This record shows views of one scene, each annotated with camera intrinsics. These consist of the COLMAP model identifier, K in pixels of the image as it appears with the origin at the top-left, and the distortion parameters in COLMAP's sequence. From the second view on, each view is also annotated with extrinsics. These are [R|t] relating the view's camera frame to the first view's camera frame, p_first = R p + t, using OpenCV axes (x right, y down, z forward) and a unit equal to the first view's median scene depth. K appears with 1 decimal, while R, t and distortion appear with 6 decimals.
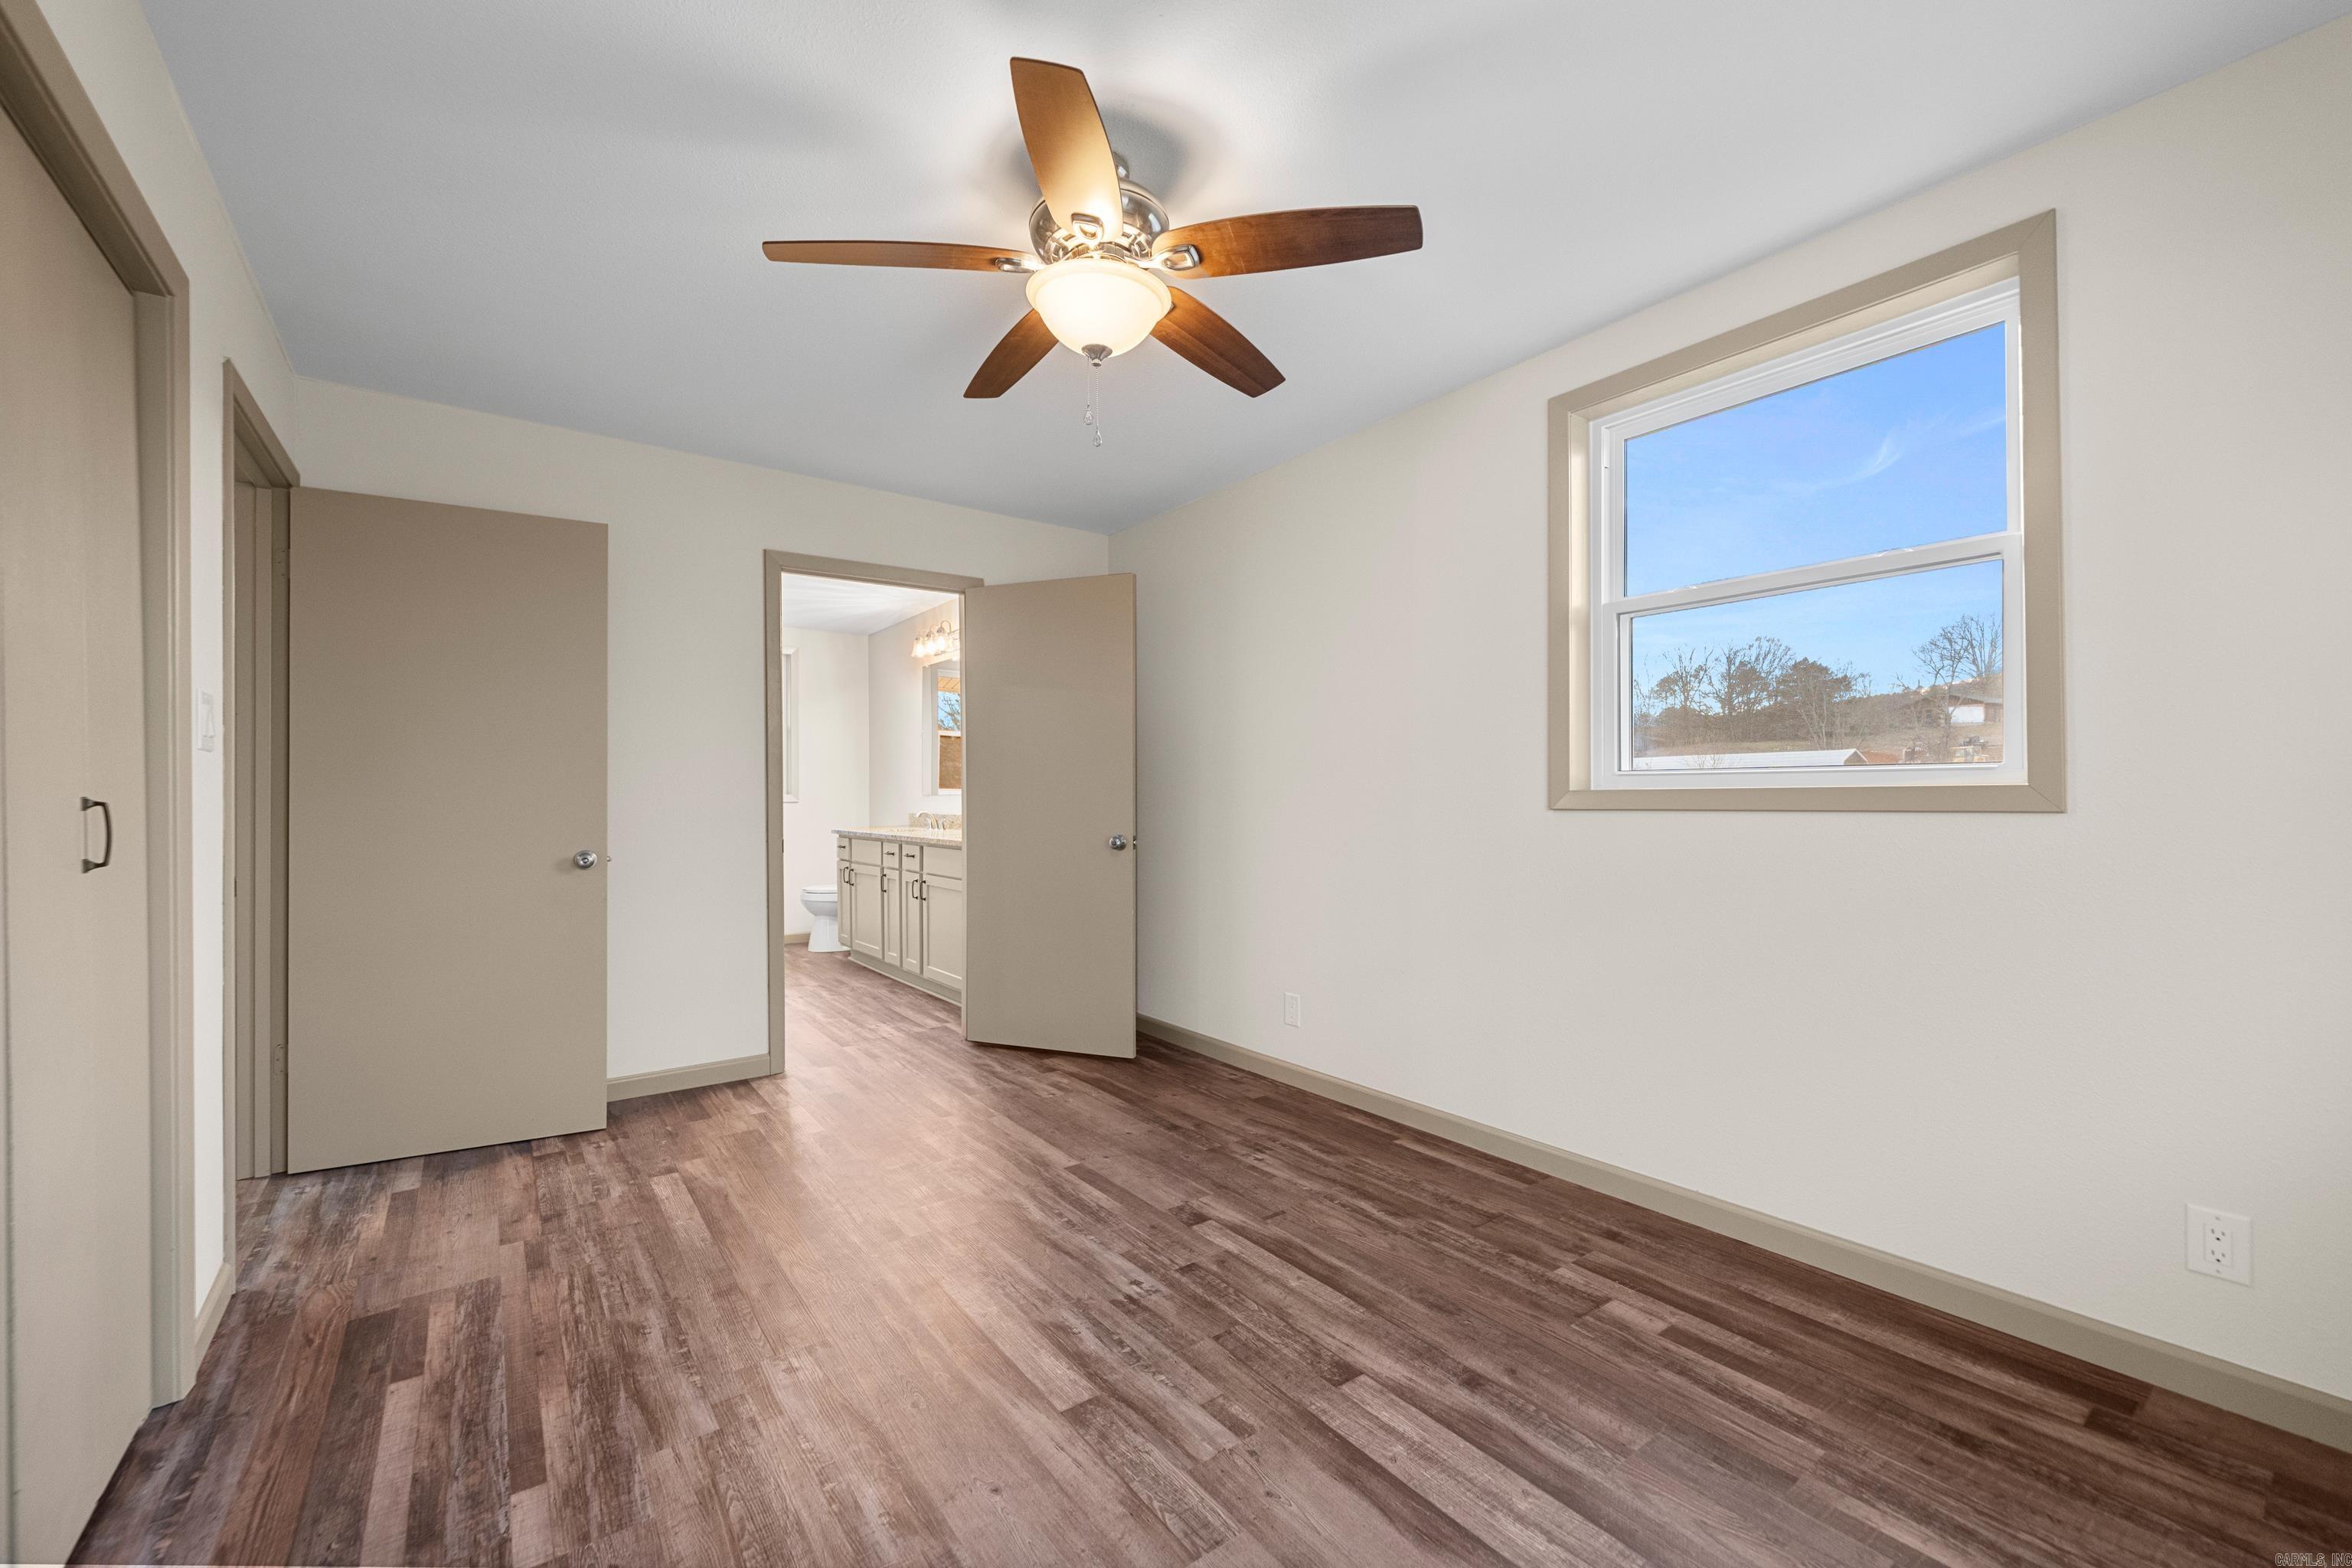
lens RADIAL K [[971.9, 0, 1120.1], [0, 971.9, 798.9], [0, 0, 1]] dist [0.001536, 0.000834]
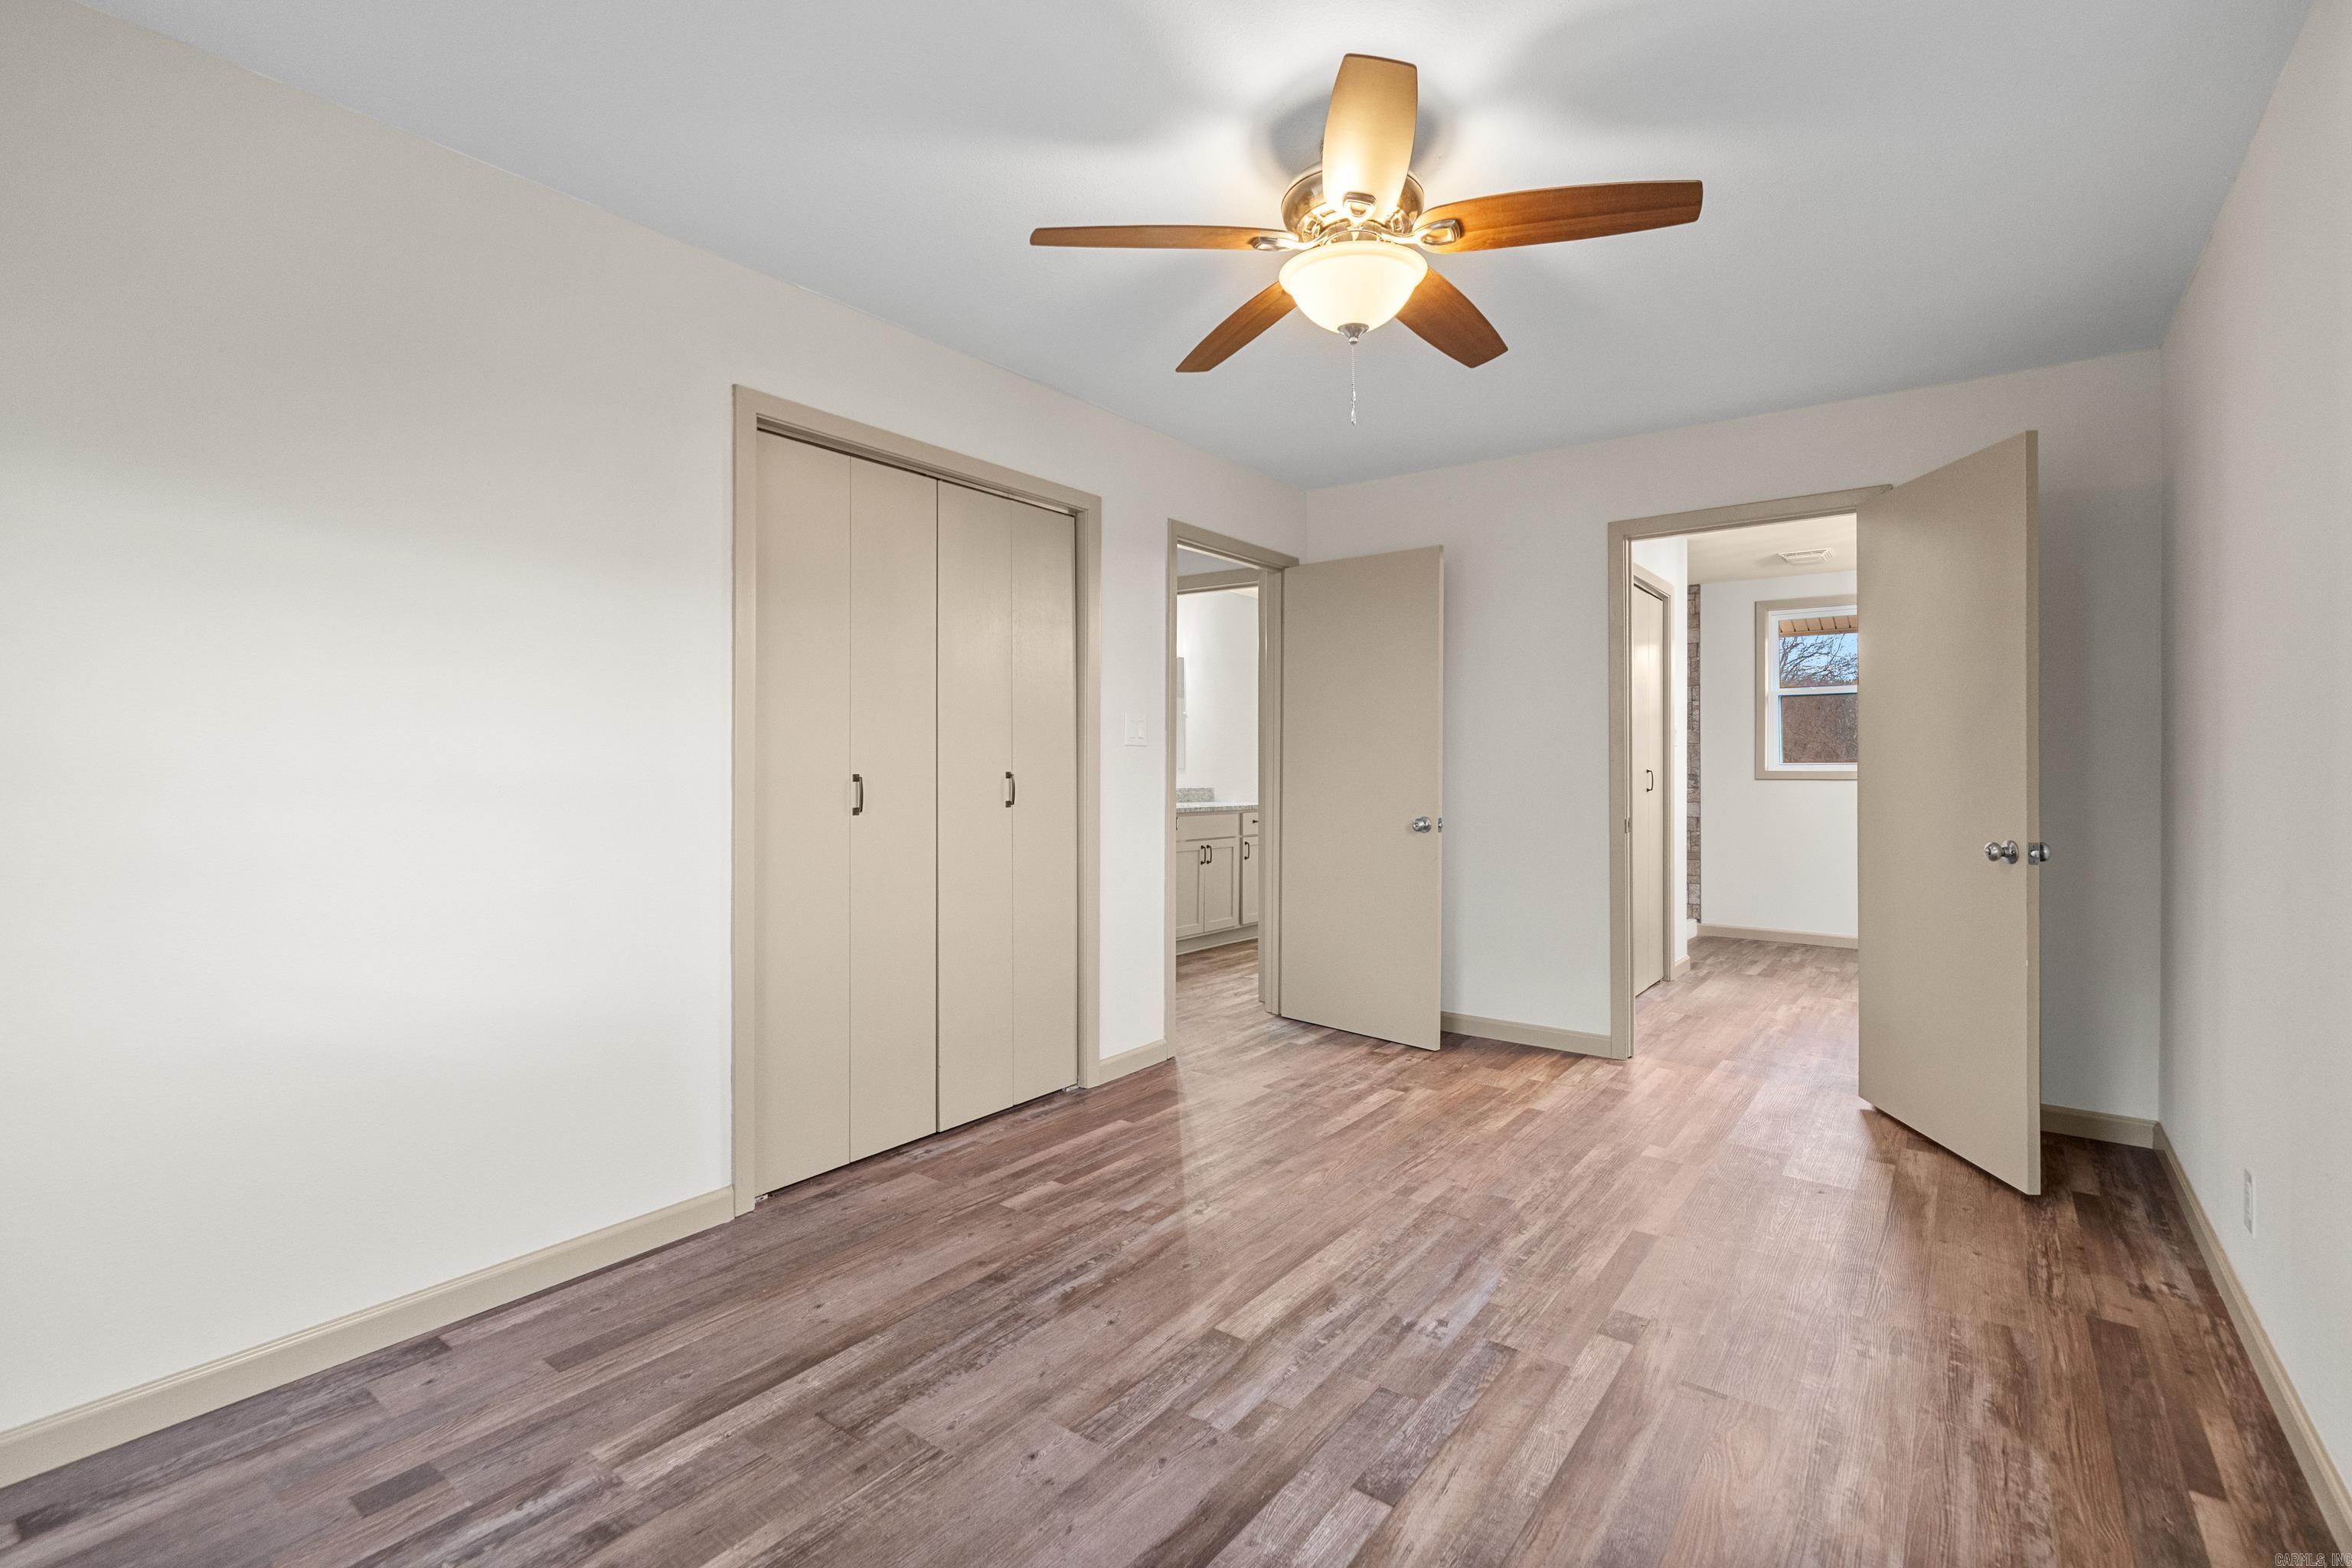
lens RADIAL K [[1012.6, 0, 1198.4], [0, 1012.6, 793.3], [0, 0, 1]] dist [-0.002634, 0.002253]
pose [[0.315094, 0.030656, -0.948565, 0.728339], [-0.008880, 0.999530, 0.029353, -0.015532], [0.949019, -0.000826, 0.315219, 0.437520]]
